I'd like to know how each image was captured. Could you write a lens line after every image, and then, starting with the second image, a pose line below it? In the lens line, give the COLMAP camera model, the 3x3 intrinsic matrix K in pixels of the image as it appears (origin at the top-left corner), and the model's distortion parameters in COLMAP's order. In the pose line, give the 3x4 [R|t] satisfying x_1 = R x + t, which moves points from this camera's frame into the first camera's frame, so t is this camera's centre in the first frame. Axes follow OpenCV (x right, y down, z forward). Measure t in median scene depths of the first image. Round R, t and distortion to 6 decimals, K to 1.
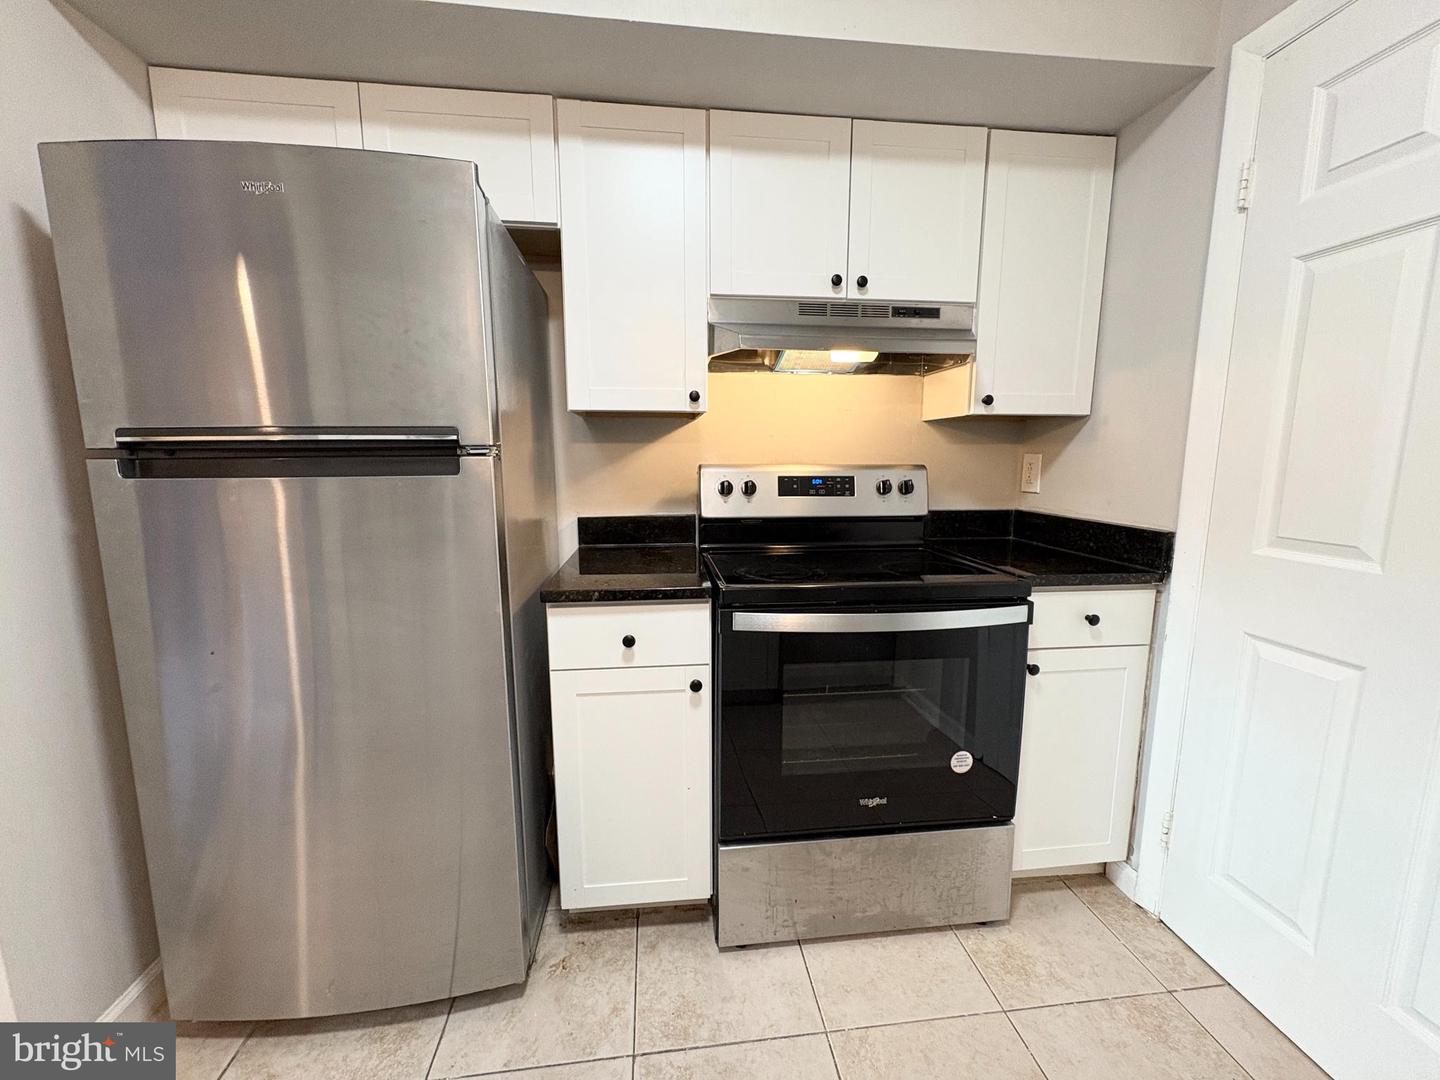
lens RADIAL K [[567.7, 0, 719.6], [0, 567.7, 538.0], [0, 0, 1]] dist [0.000106, -0.000234]
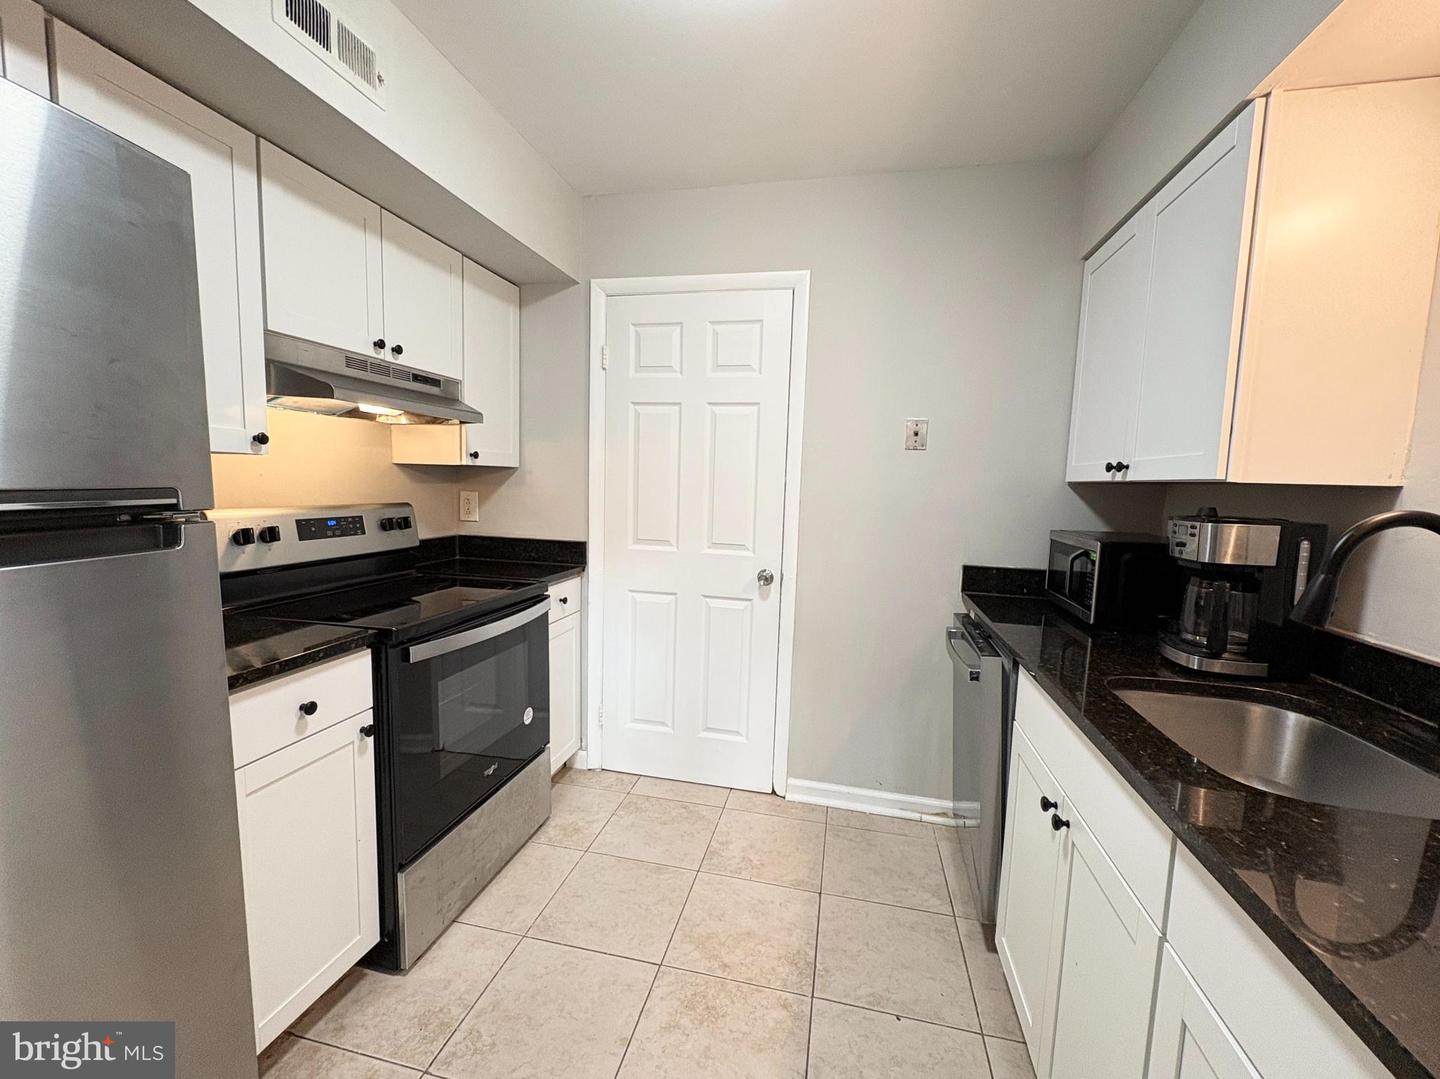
lens RADIAL K [[567.7, 0, 719.6], [0, 567.7, 537.5], [0, 0, 1]] dist [0.000106, -0.000234]
pose [[0.345828, -0.080801, 0.934812, -0.619394], [0.107673, 0.993121, 0.046008, -0.053710], [-0.932099, 0.084743, 0.352149, 0.016036]]
